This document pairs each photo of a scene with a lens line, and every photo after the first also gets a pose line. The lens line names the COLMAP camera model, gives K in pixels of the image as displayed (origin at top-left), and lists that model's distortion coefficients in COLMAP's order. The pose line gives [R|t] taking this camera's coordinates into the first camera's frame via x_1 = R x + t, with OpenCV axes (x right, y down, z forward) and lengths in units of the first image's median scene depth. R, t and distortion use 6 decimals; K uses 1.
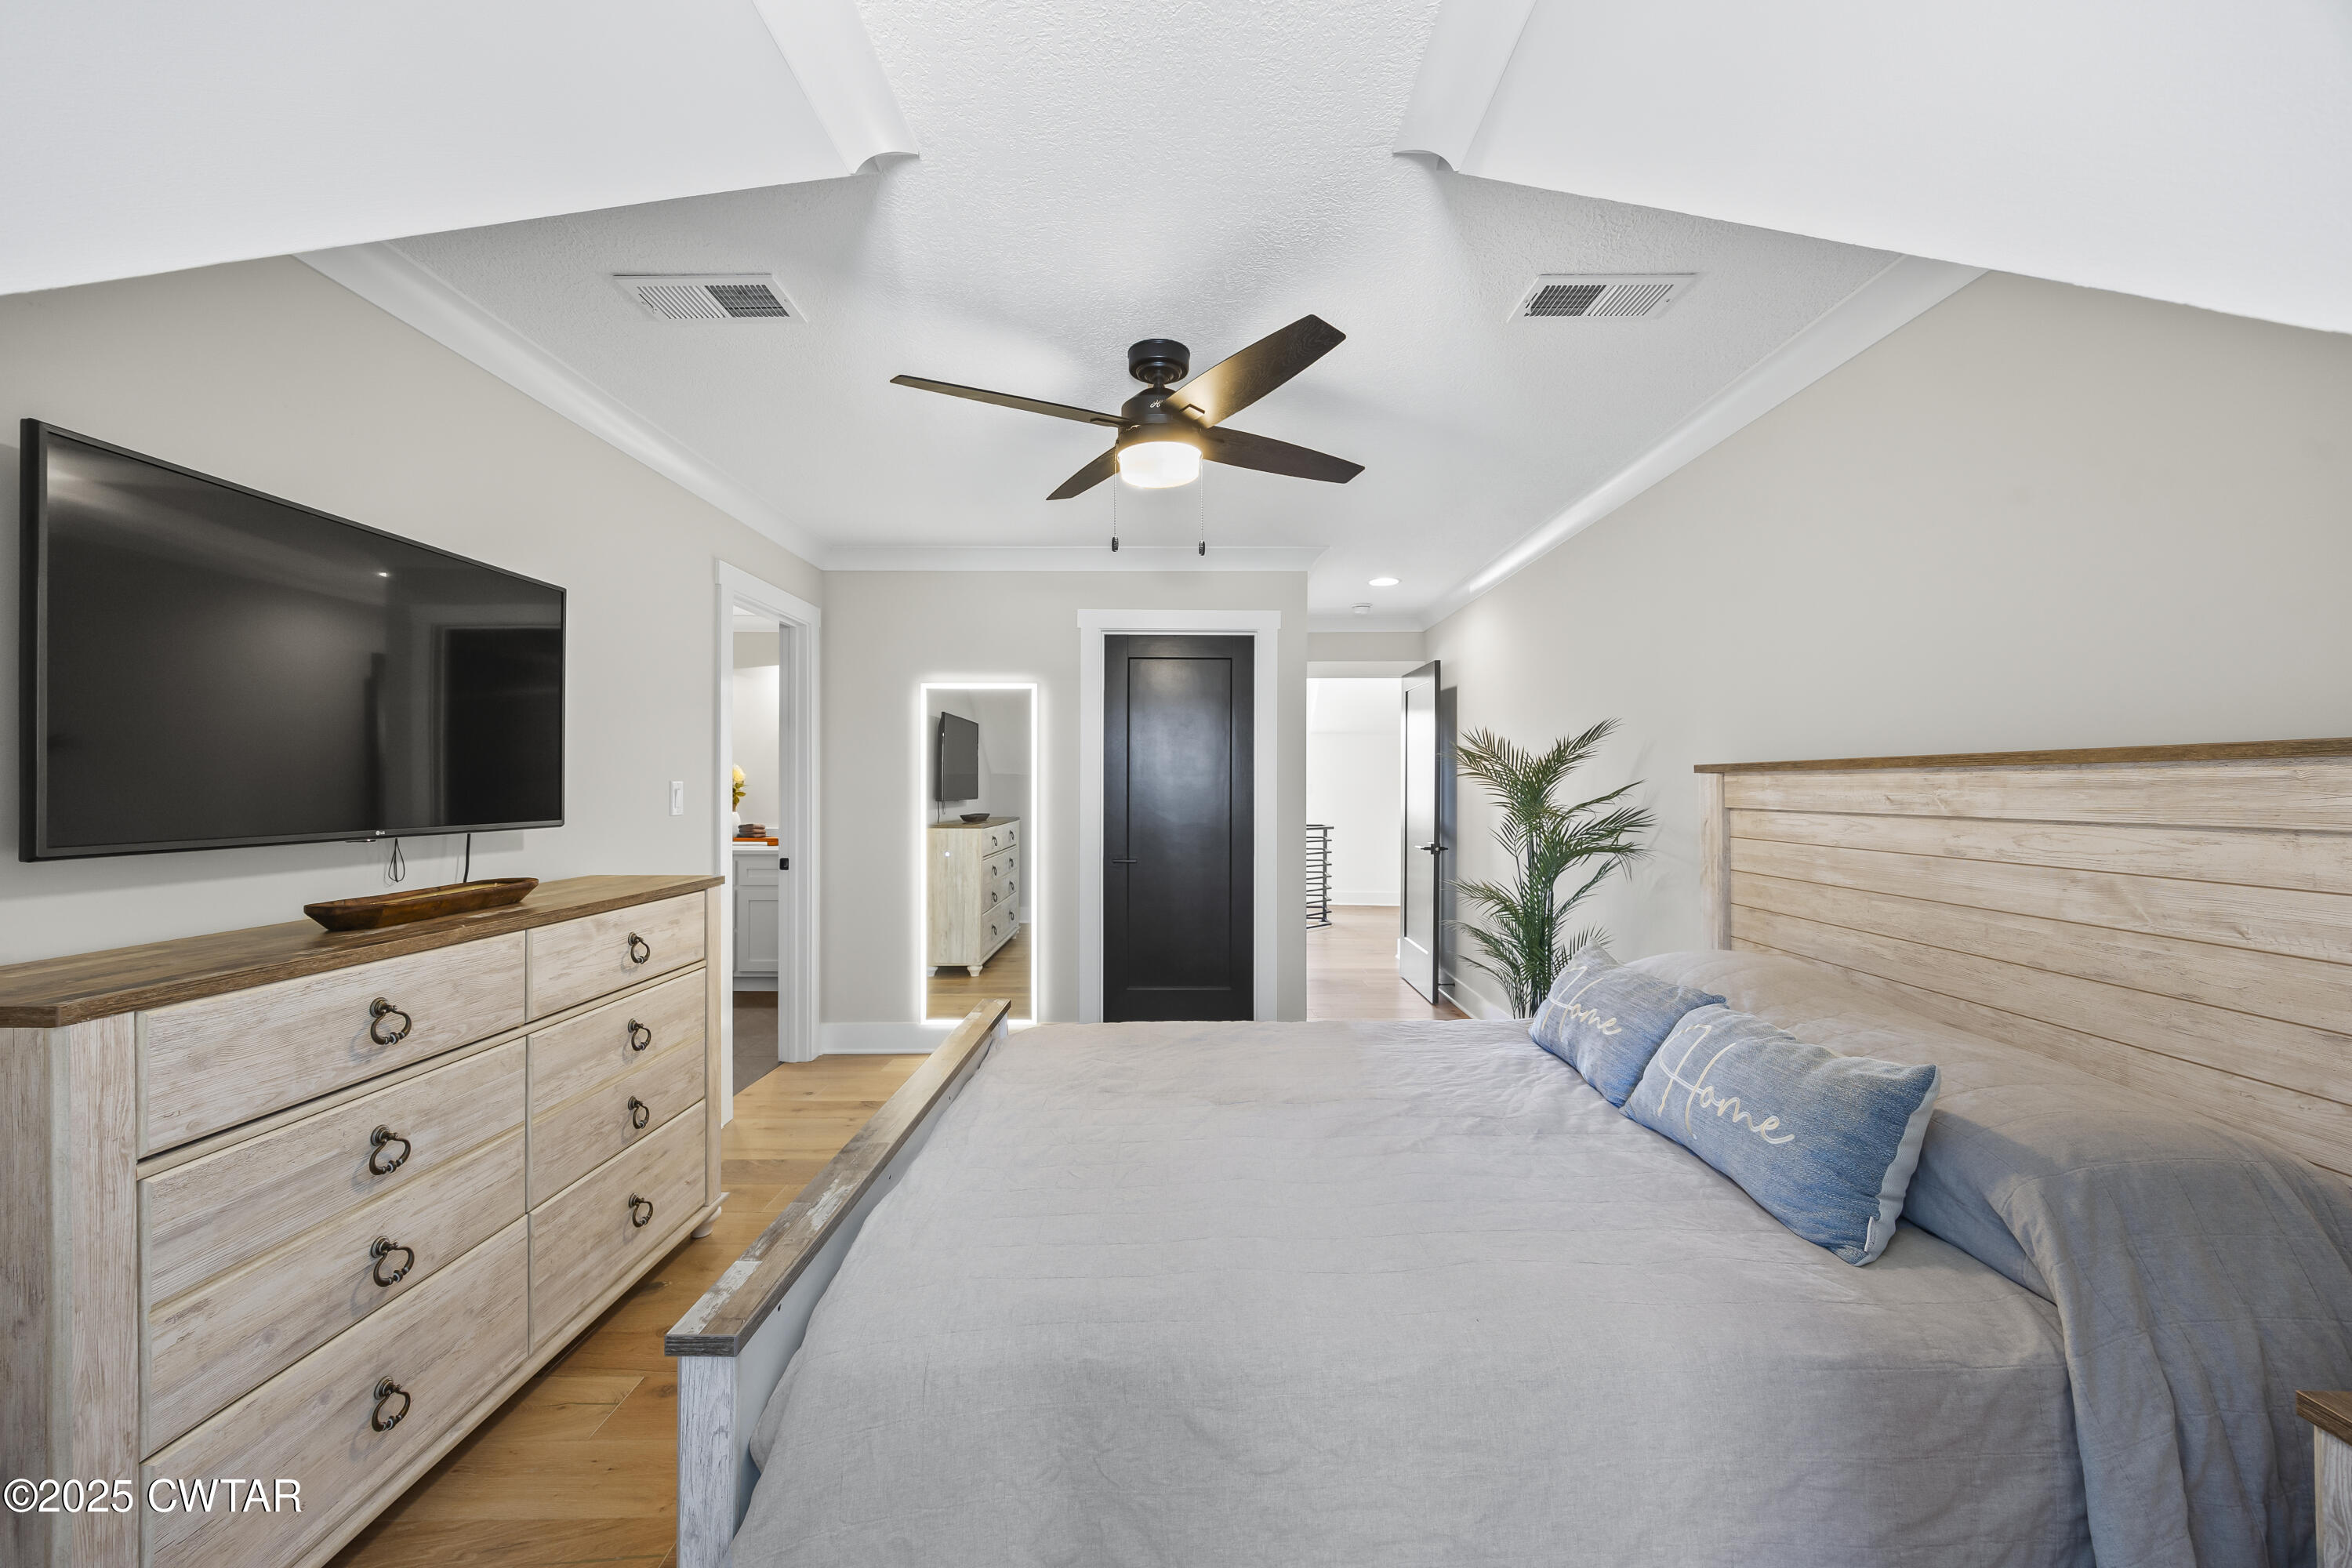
lens RADIAL K [[902.6, 0, 1176.9], [0, 902.6, 784.1], [0, 0, 1]] dist [-0.000968, 0.000076]
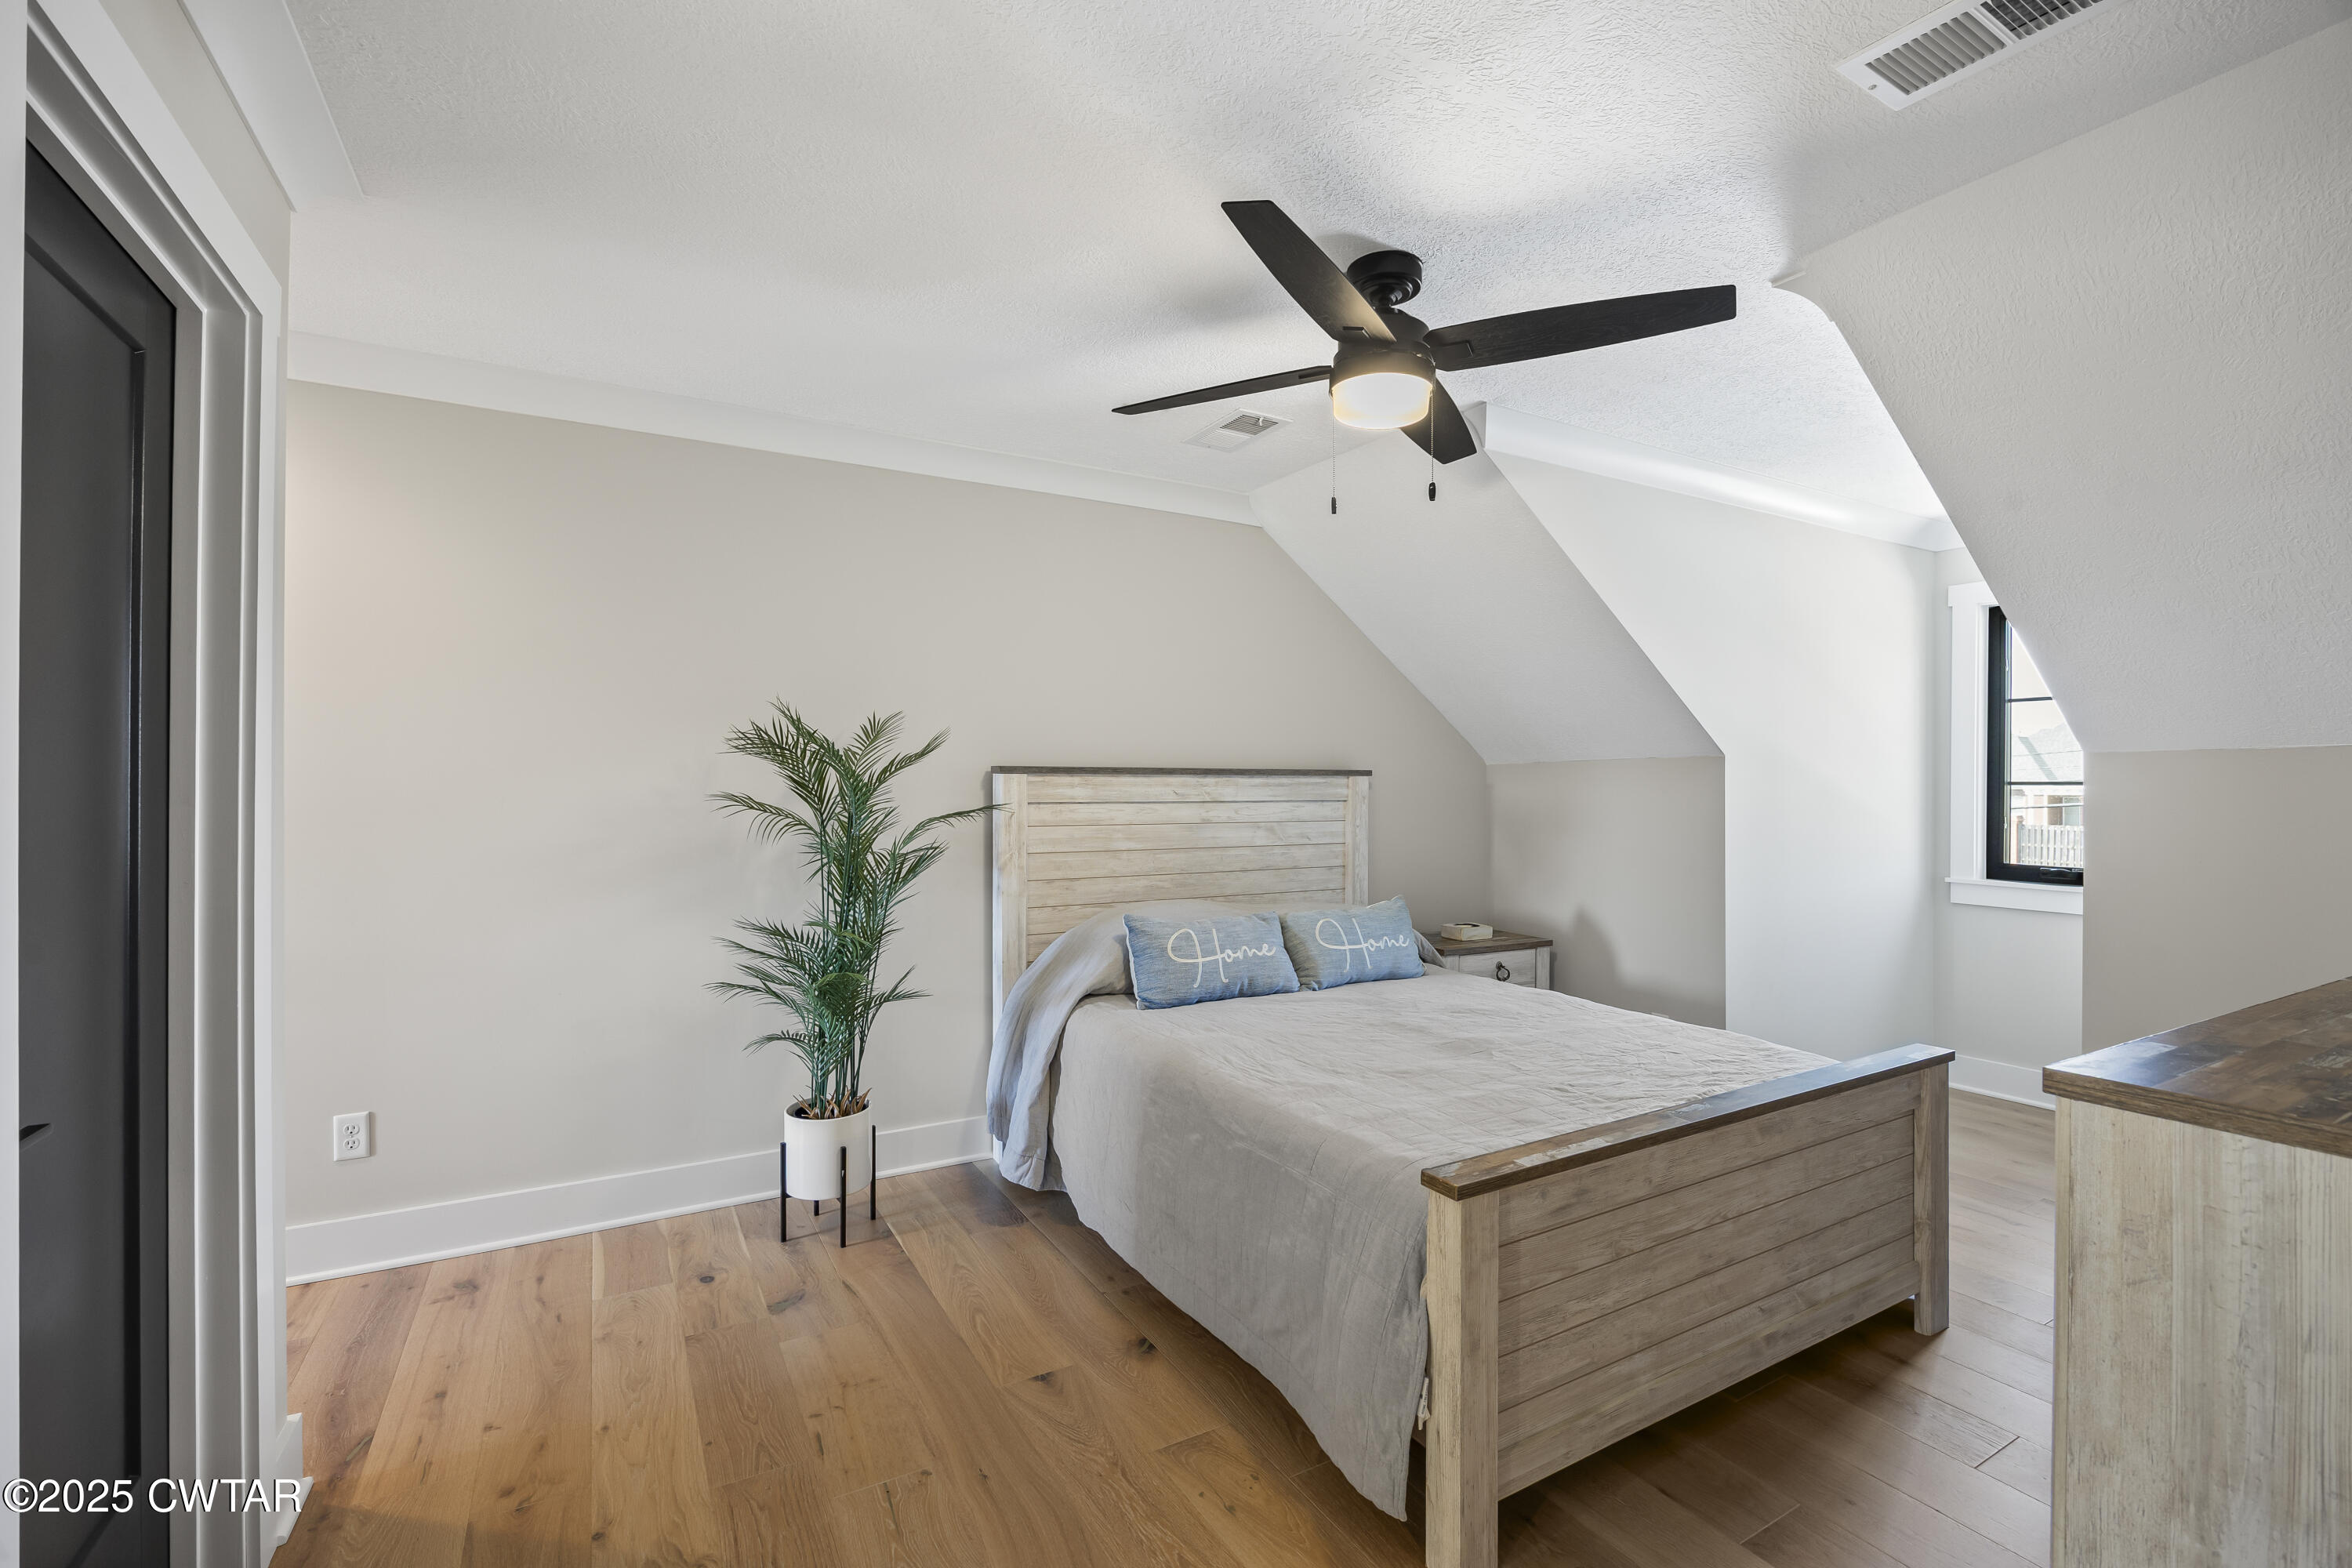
lens RADIAL K [[1013.1, 0, 1173.4], [0, 1013.1, 786.4], [0, 0, 1]] dist [0.001152, 0.000053]
pose [[-0.510854, -0.002022, 0.859665, -0.920111], [-0.005012, 0.999987, -0.000626, 0.006559], [-0.859653, -0.004629, -0.510858, 2.134580]]
